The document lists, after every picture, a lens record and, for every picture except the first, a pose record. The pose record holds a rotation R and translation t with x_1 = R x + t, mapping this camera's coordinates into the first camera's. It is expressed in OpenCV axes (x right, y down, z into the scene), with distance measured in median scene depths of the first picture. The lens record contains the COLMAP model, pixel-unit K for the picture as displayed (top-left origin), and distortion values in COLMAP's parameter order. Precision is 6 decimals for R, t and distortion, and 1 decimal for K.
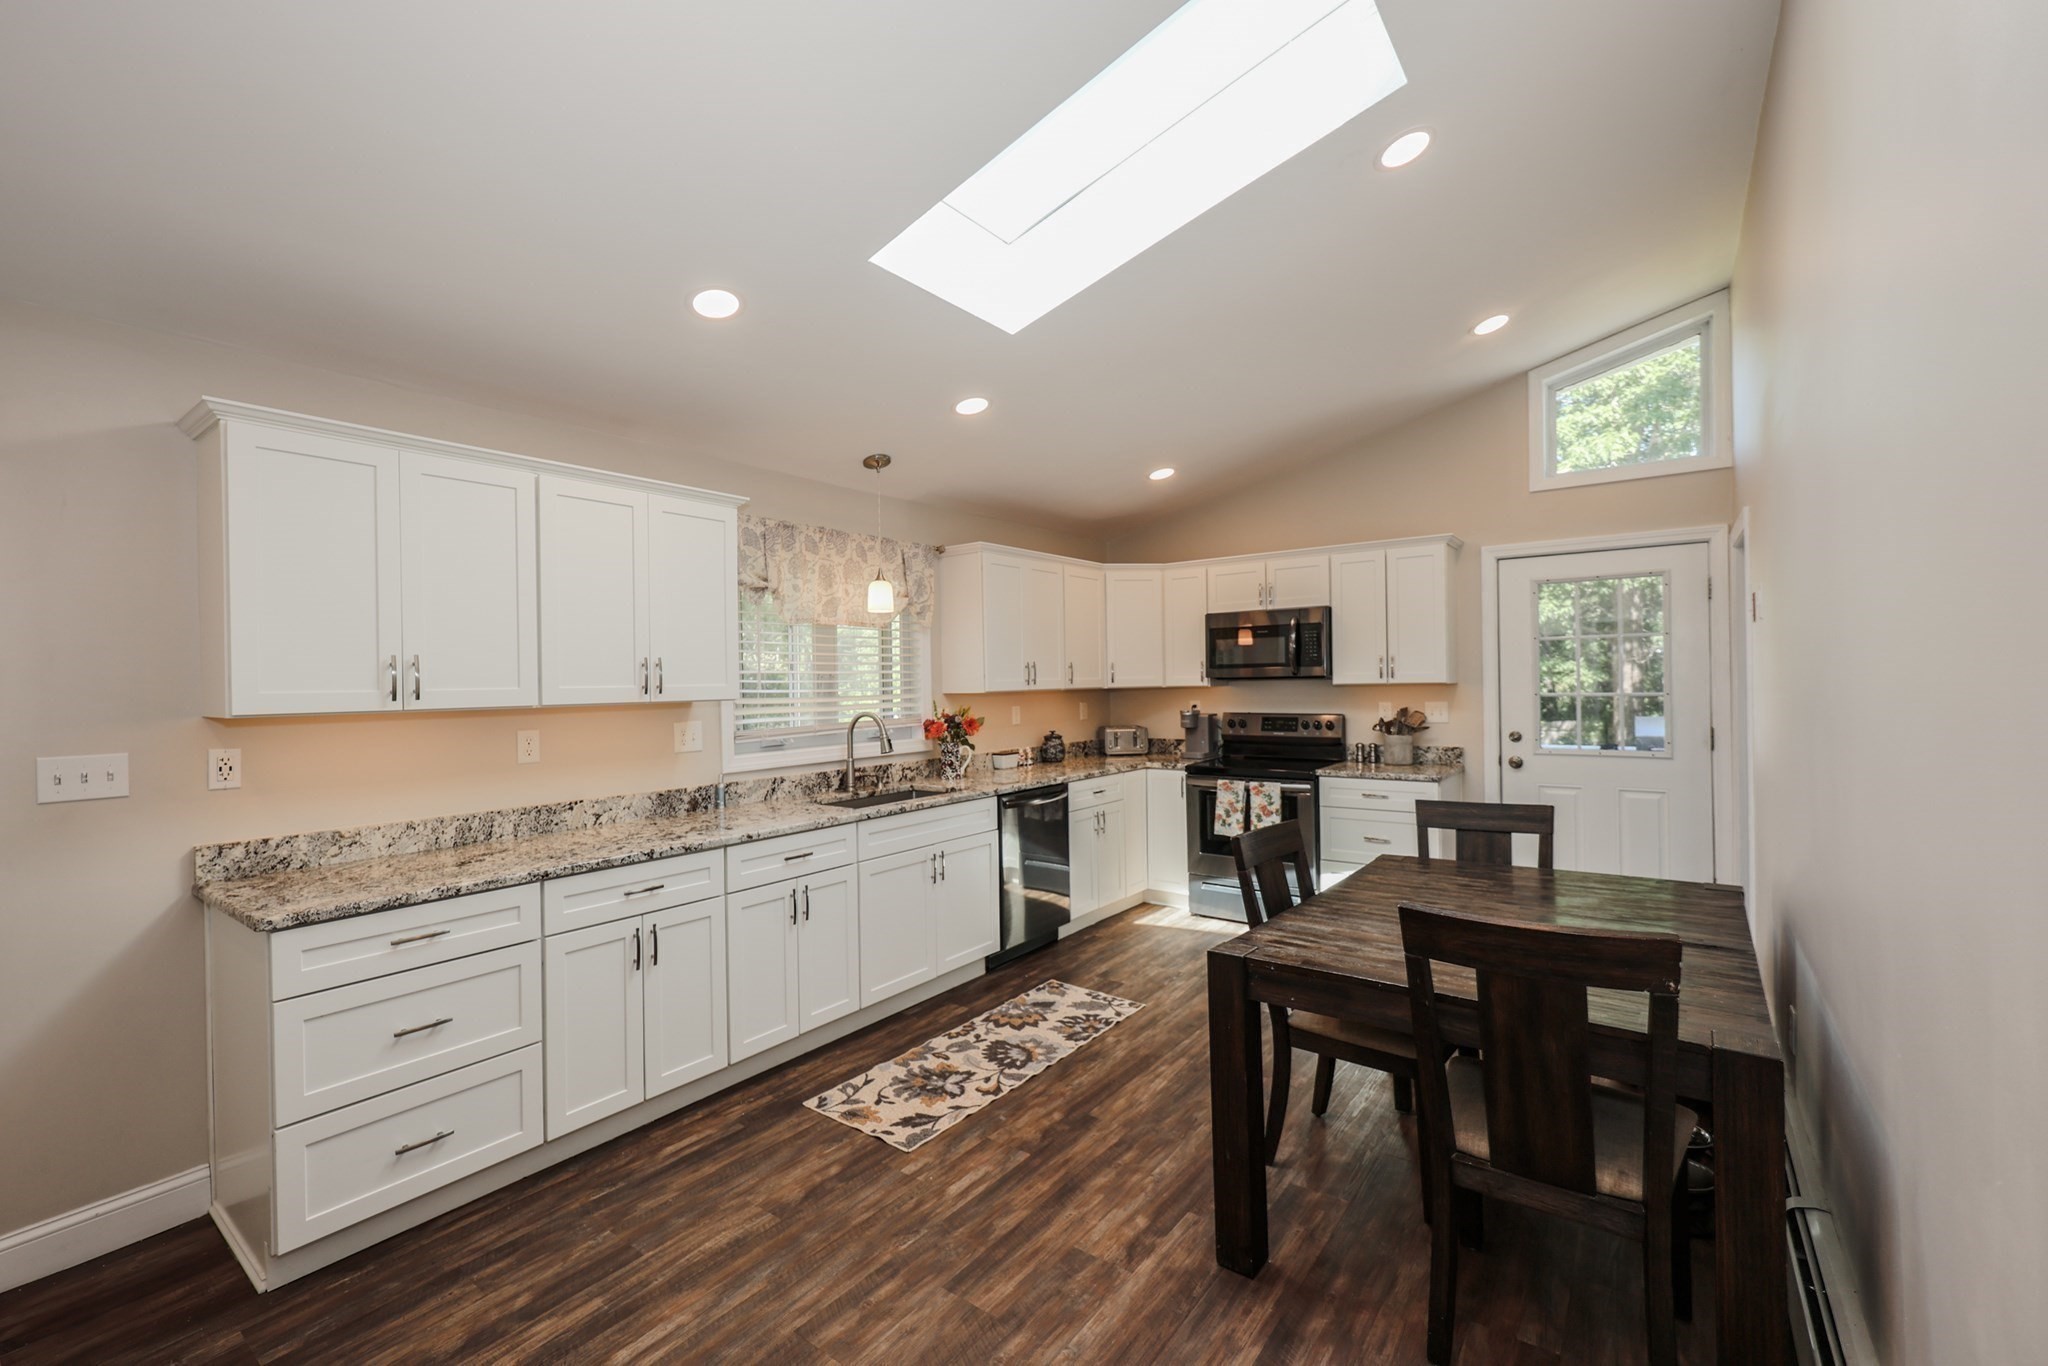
lens RADIAL K [[795.7, 0, 1024.0], [0, 795.7, 683.0], [0, 0, 1]] dist [0.003786, 0.000135]
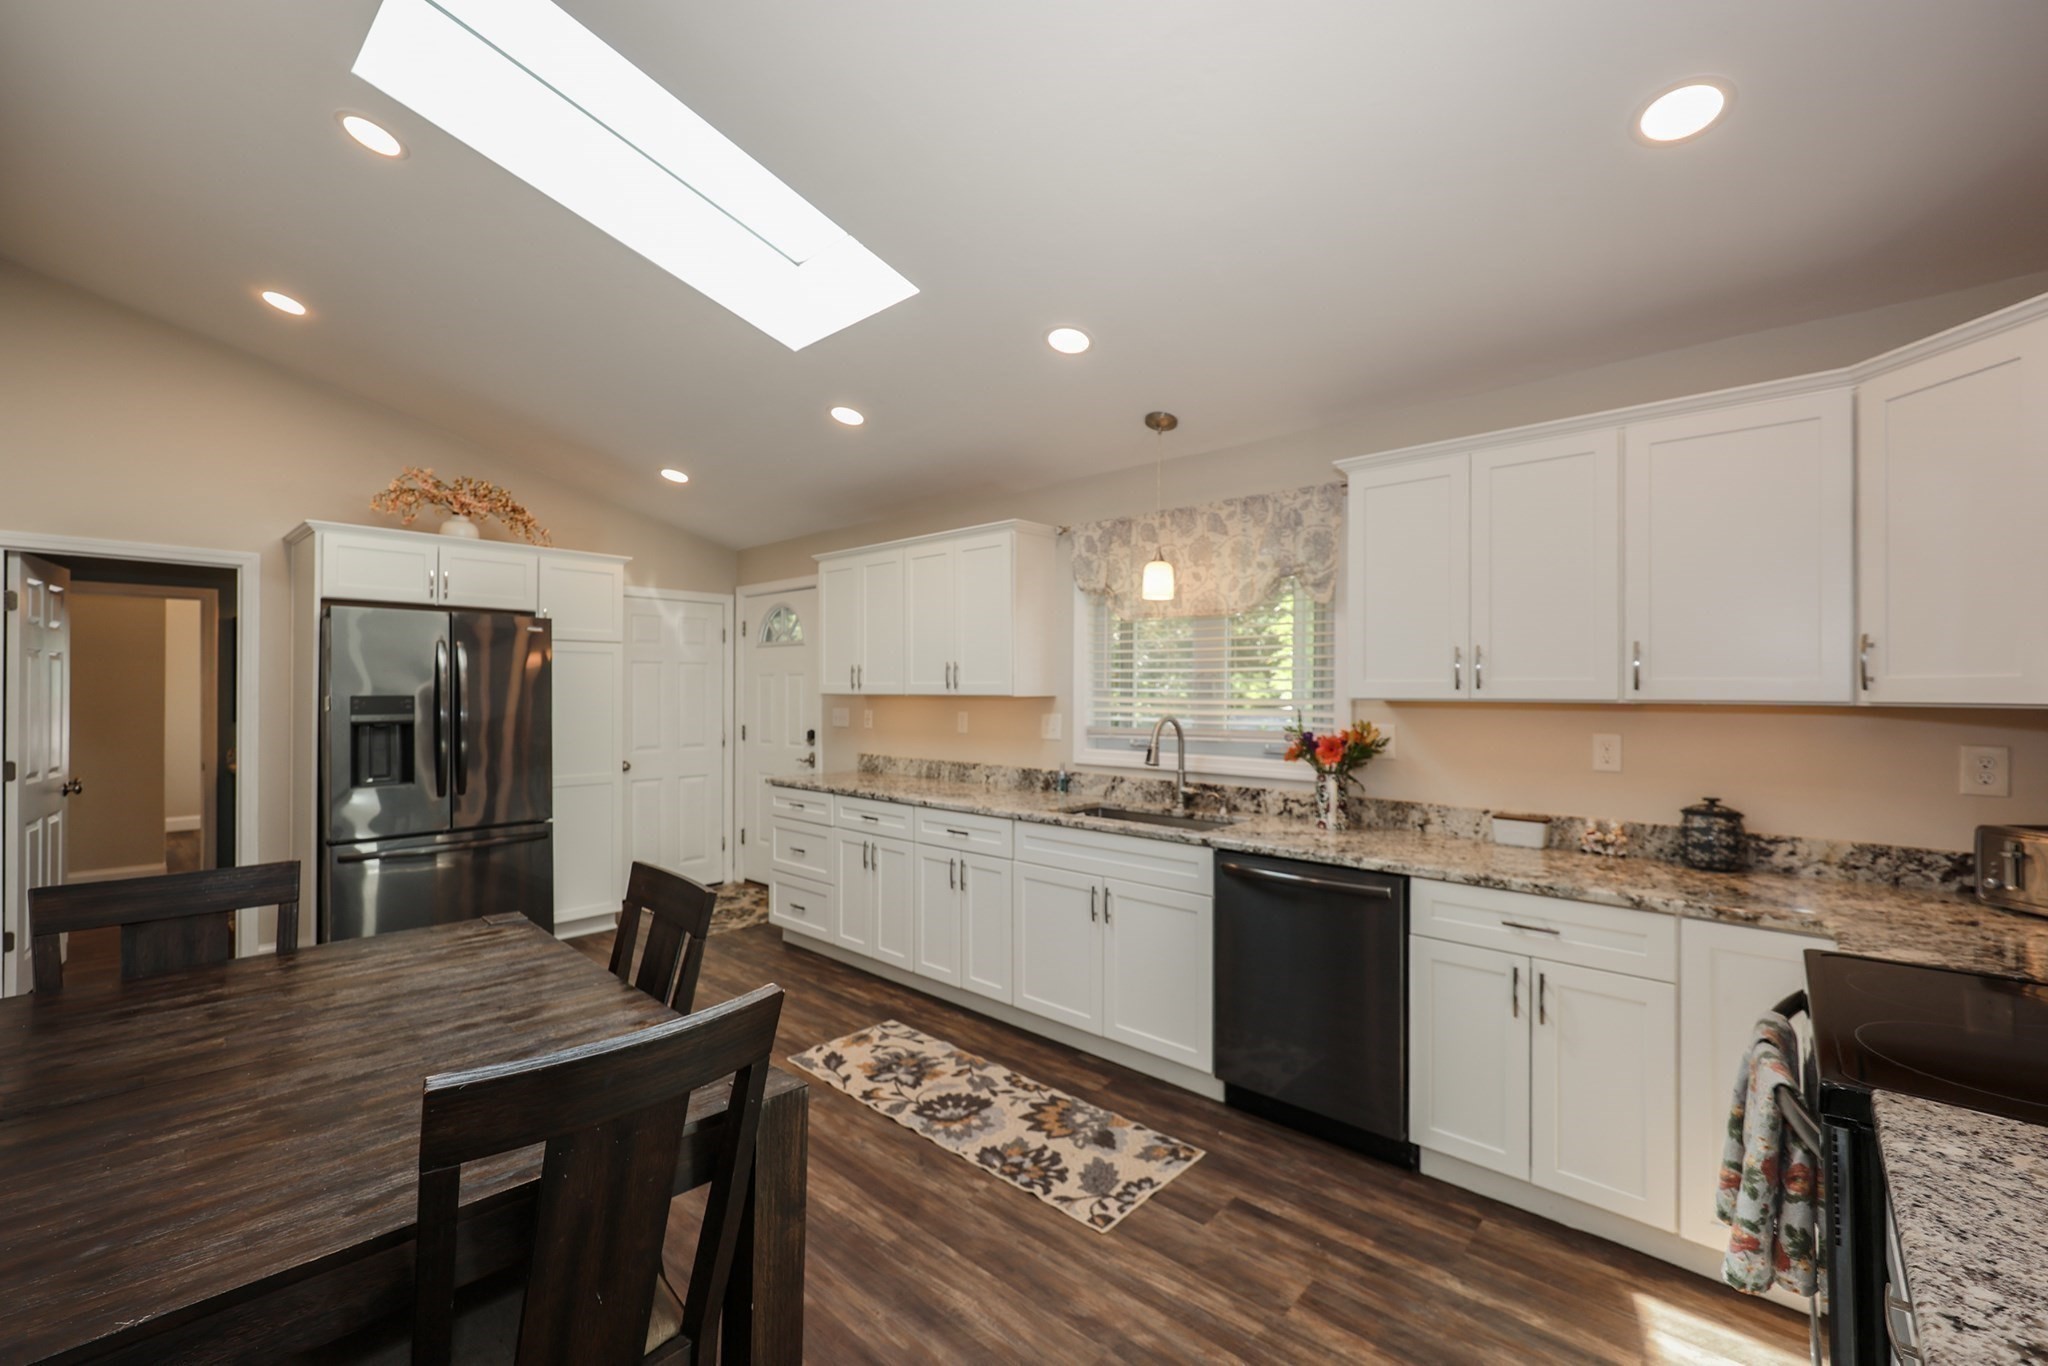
lens RADIAL K [[825.9, 0, 1029.4], [0, 825.9, 690.7], [0, 0, 1]] dist [0.001285, 0.000060]
pose [[-0.039554, 0.019161, -0.999034, 0.824924], [-0.004393, 0.999803, 0.019350, -0.009138], [0.999208, 0.005154, -0.039462, 1.053179]]
